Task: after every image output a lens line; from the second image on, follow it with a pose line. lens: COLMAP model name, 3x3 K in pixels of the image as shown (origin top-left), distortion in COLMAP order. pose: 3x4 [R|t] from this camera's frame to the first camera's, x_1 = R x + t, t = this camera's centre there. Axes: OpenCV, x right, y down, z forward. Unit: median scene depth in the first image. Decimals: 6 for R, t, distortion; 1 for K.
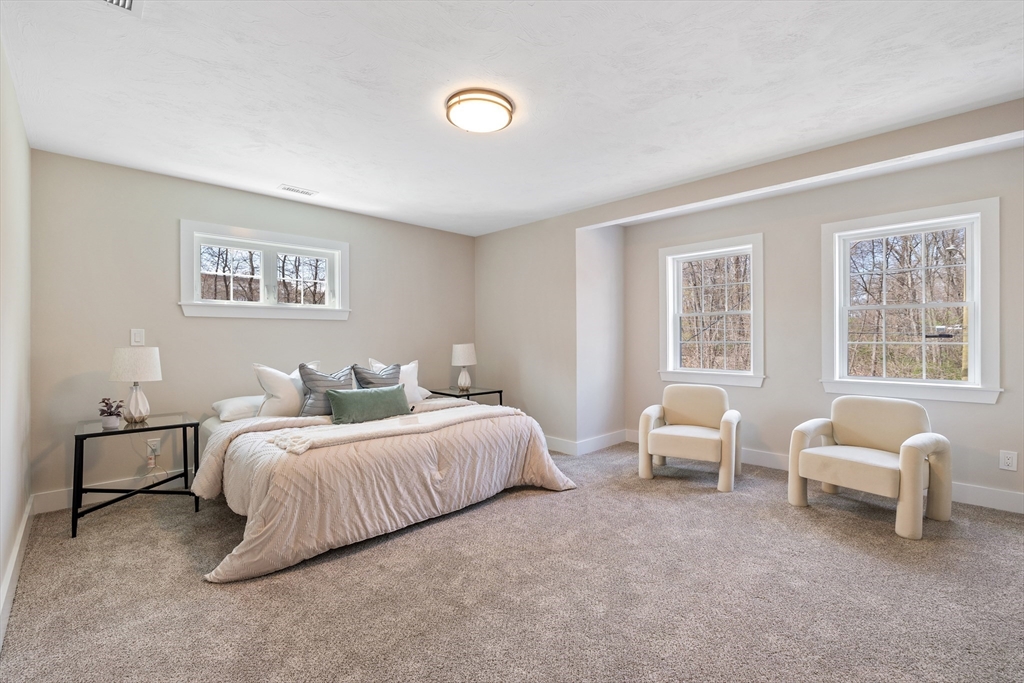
lens RADIAL K [[495.9, 0, 512.9], [0, 495.9, 330.5], [0, 0, 1]] dist [0.001562, 0.000388]
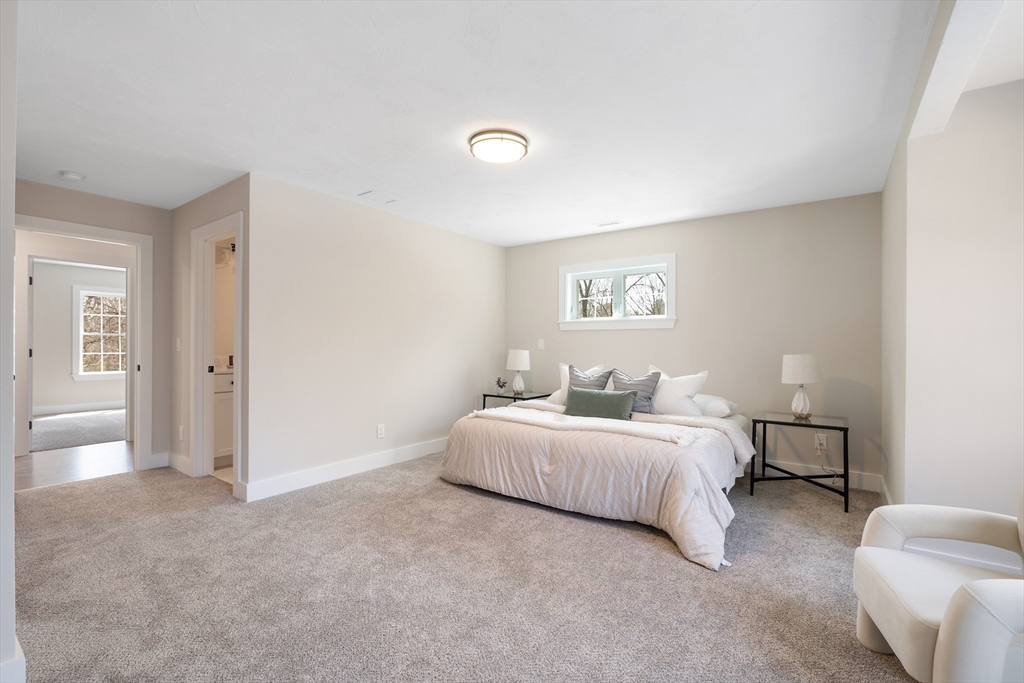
lens RADIAL K [[459.2, 0, 513.2], [0, 459.2, 346.0], [0, 0, 1]] dist [-0.002251, -0.000002]
pose [[0.145840, 0.012615, -0.989228, 0.806632], [0.004507, 0.999900, 0.013415, -0.000026], [0.989298, -0.006415, 0.145769, 0.724959]]
